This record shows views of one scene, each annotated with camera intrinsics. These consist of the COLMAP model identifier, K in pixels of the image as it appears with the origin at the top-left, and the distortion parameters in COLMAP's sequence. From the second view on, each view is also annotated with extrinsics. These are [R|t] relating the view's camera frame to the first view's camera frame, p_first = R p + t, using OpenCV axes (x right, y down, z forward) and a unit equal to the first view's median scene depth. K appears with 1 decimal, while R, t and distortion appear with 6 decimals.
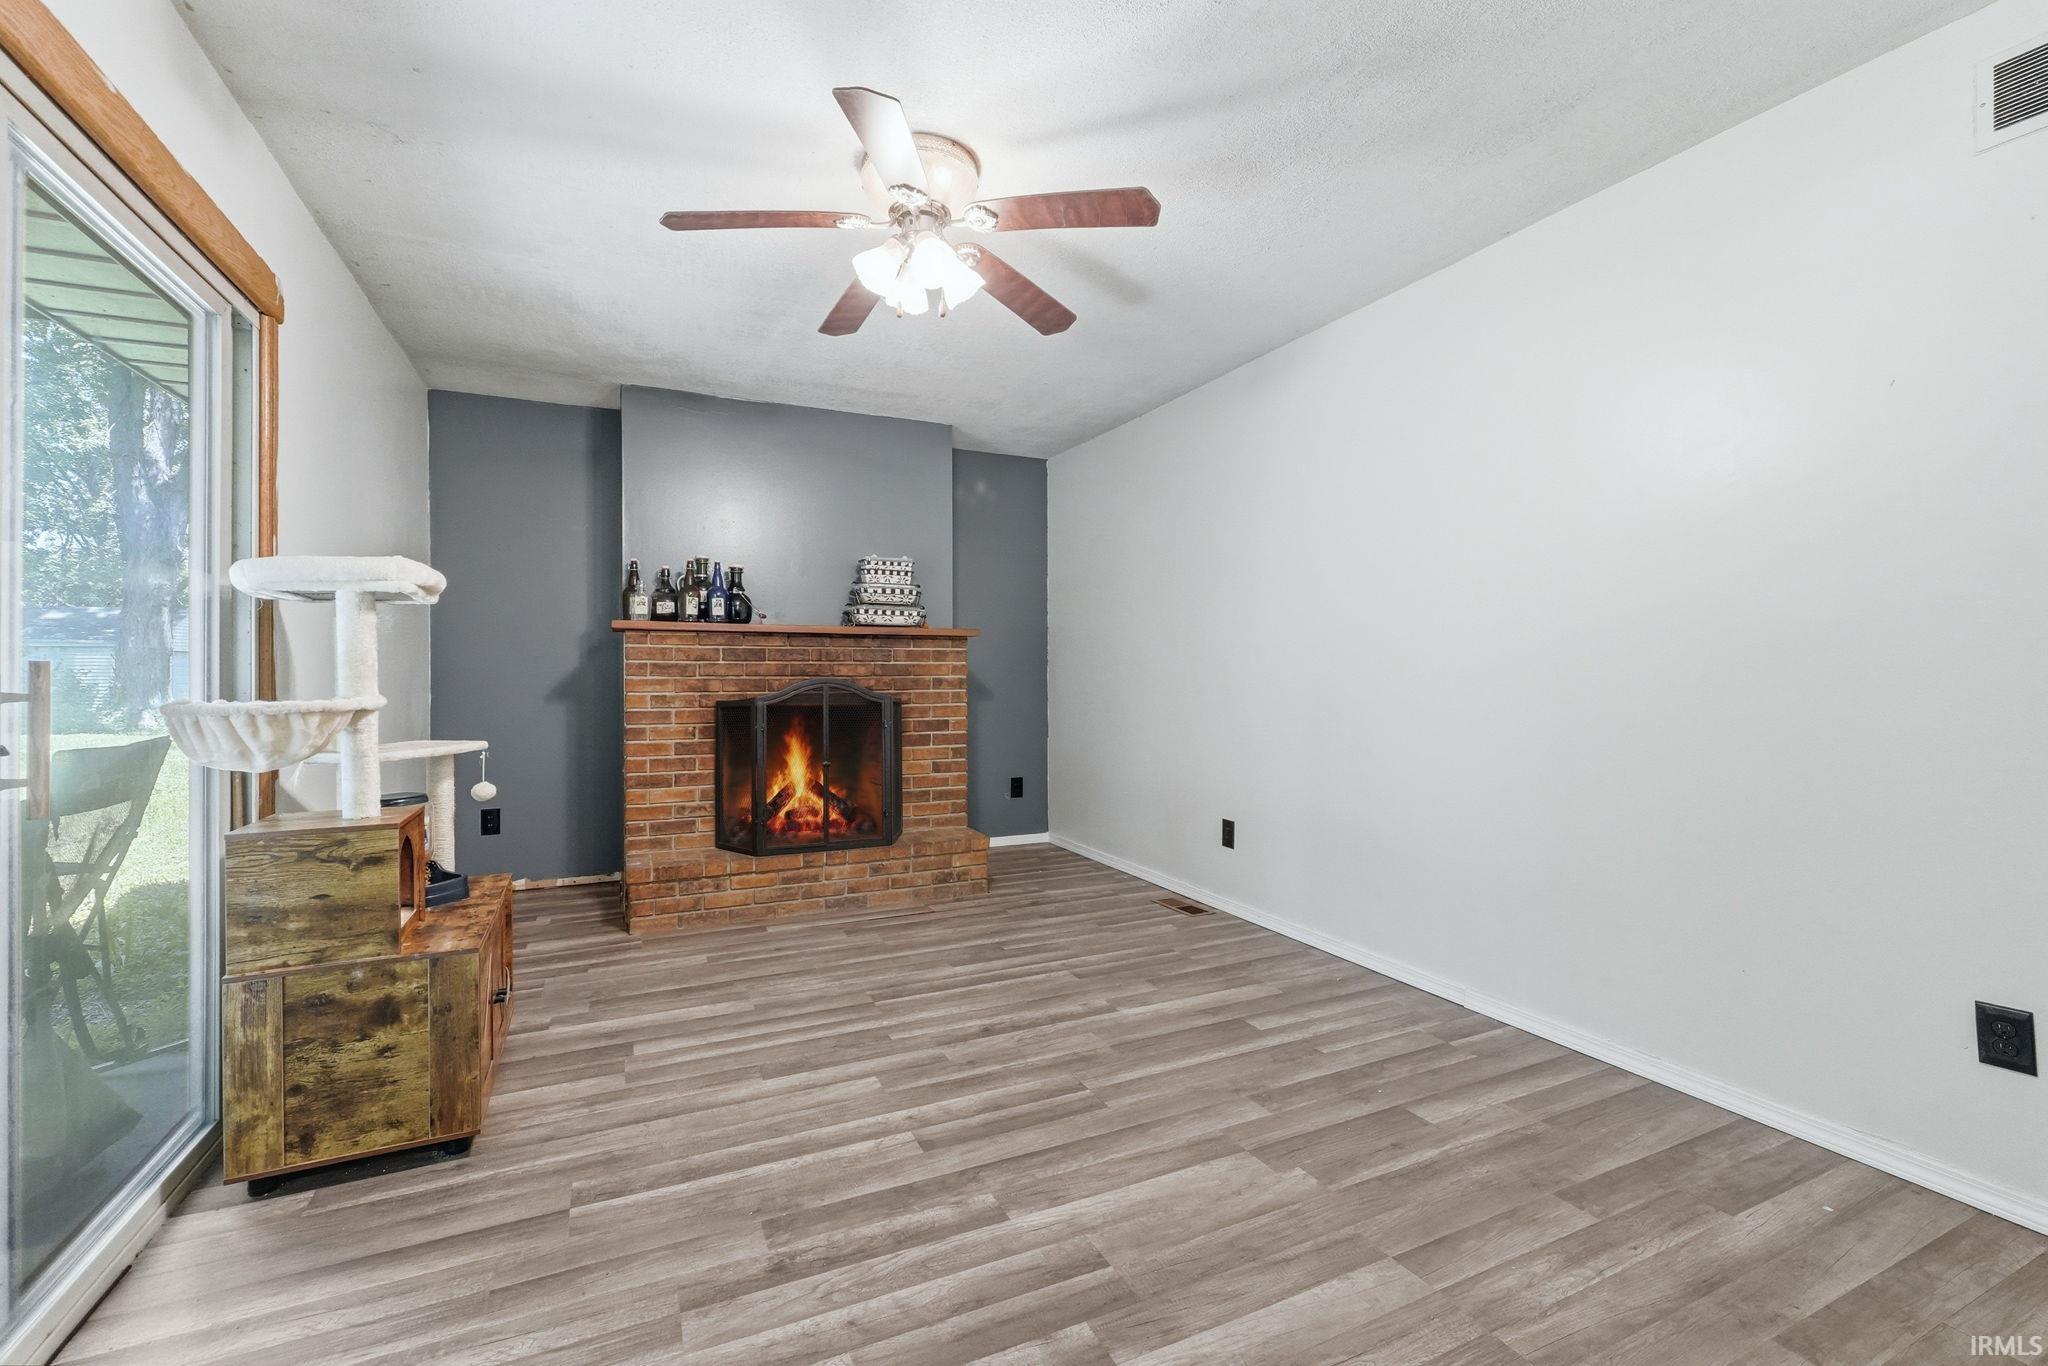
lens RADIAL K [[863.0, 0, 1024.1], [0, 863.0, 667.3], [0, 0, 1]] dist [-0.004630, -0.000205]
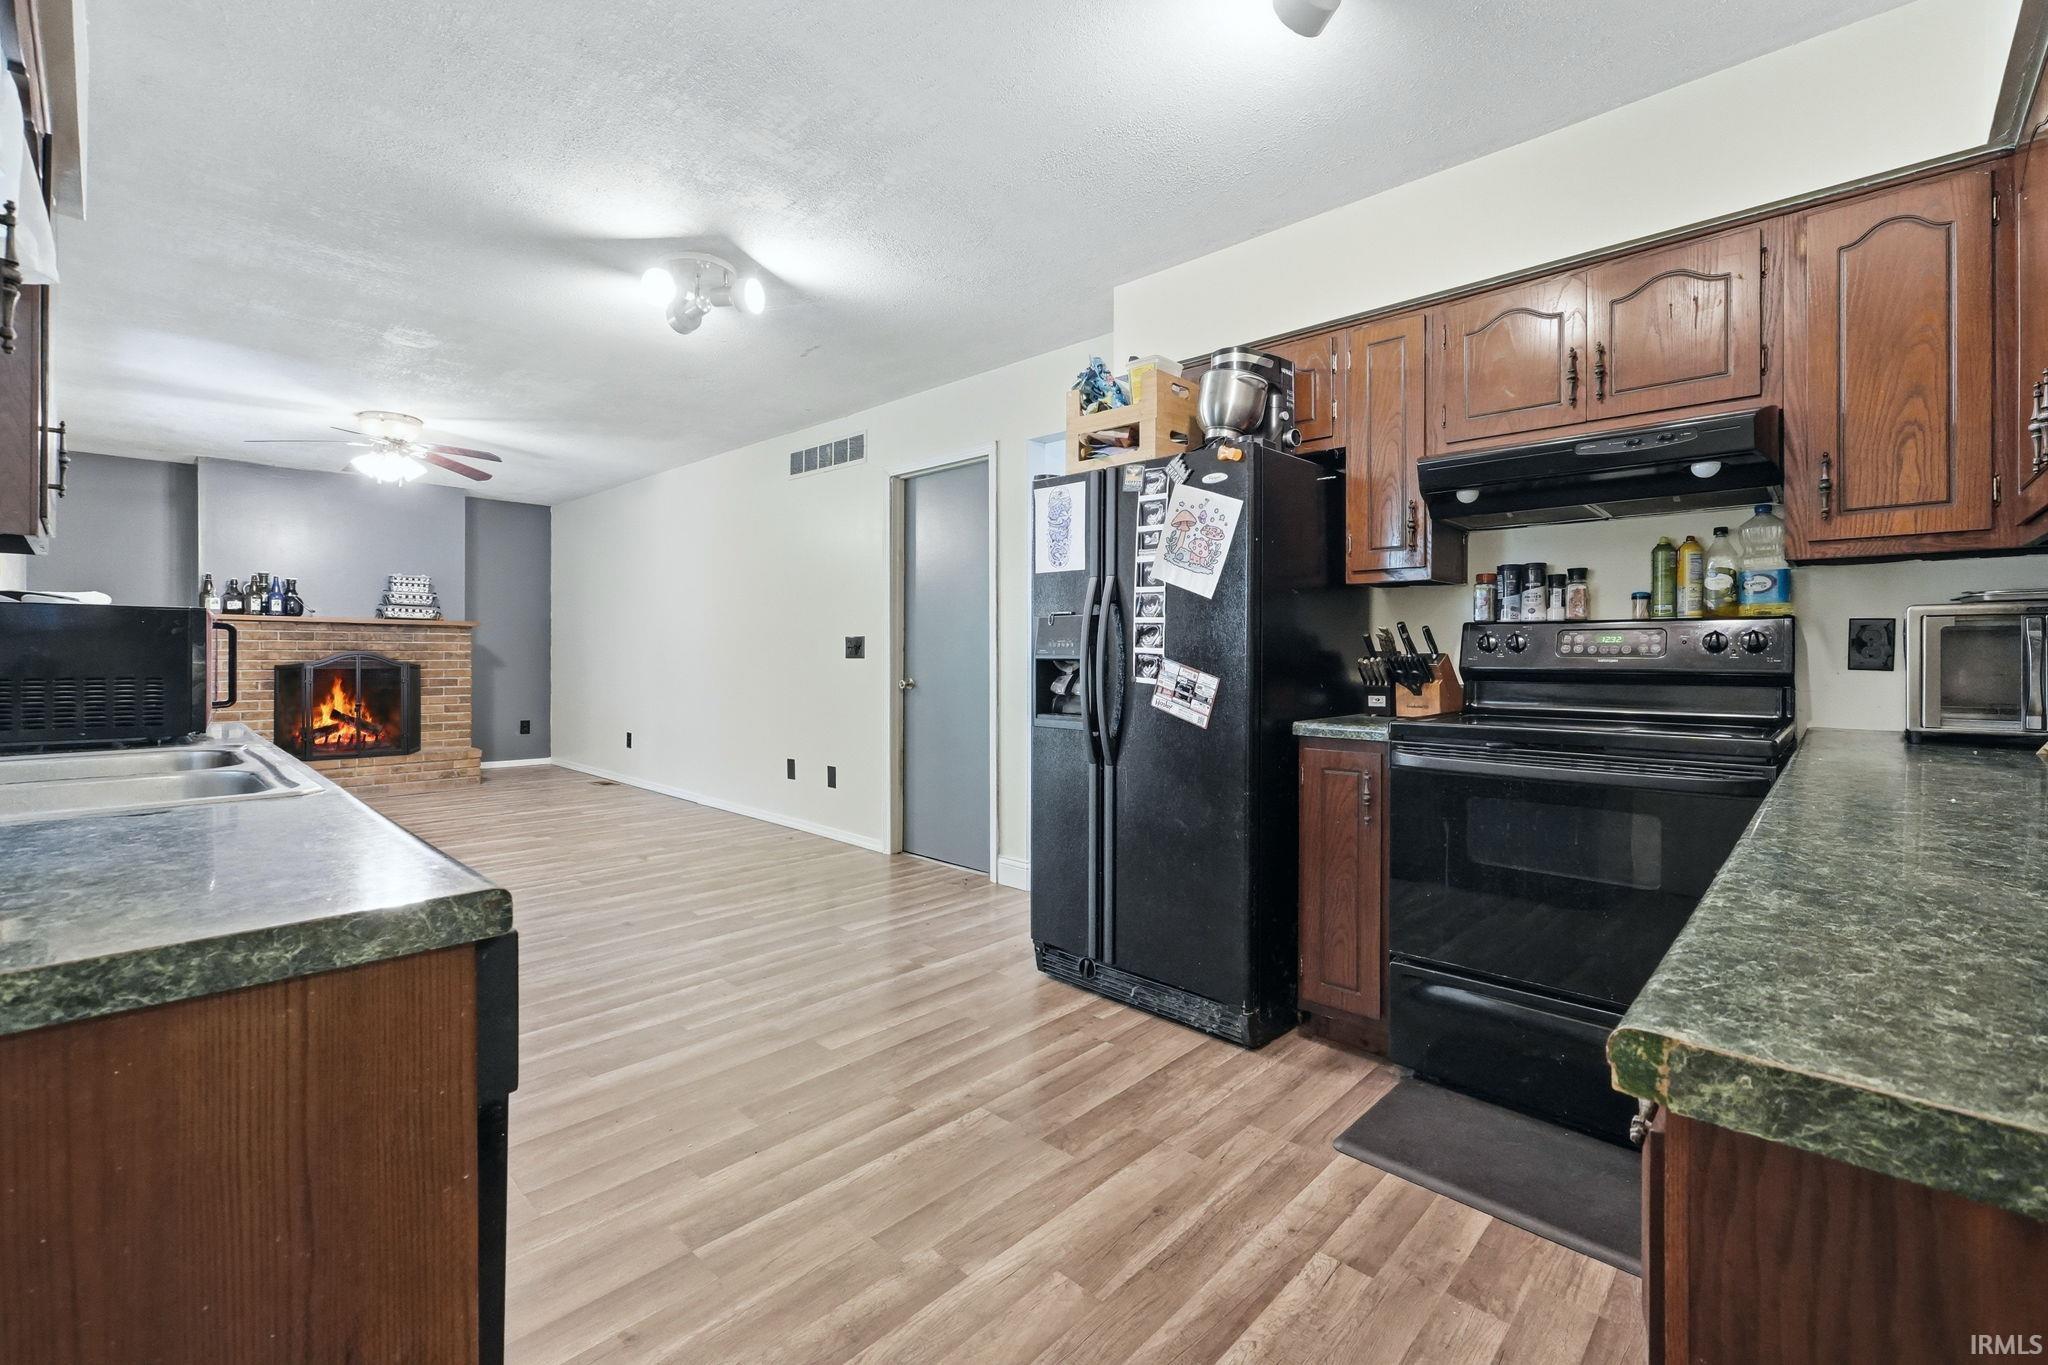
lens RADIAL K [[877.2, 0, 1021.2], [0, 877.2, 656.4], [0, 0, 1]] dist [-0.000218, -0.000124]
pose [[0.936414, 0.005329, 0.350856, 0.345419], [-0.008180, 0.999944, 0.006644, 0.000549], [-0.350802, -0.009091, 0.936406, -0.944519]]
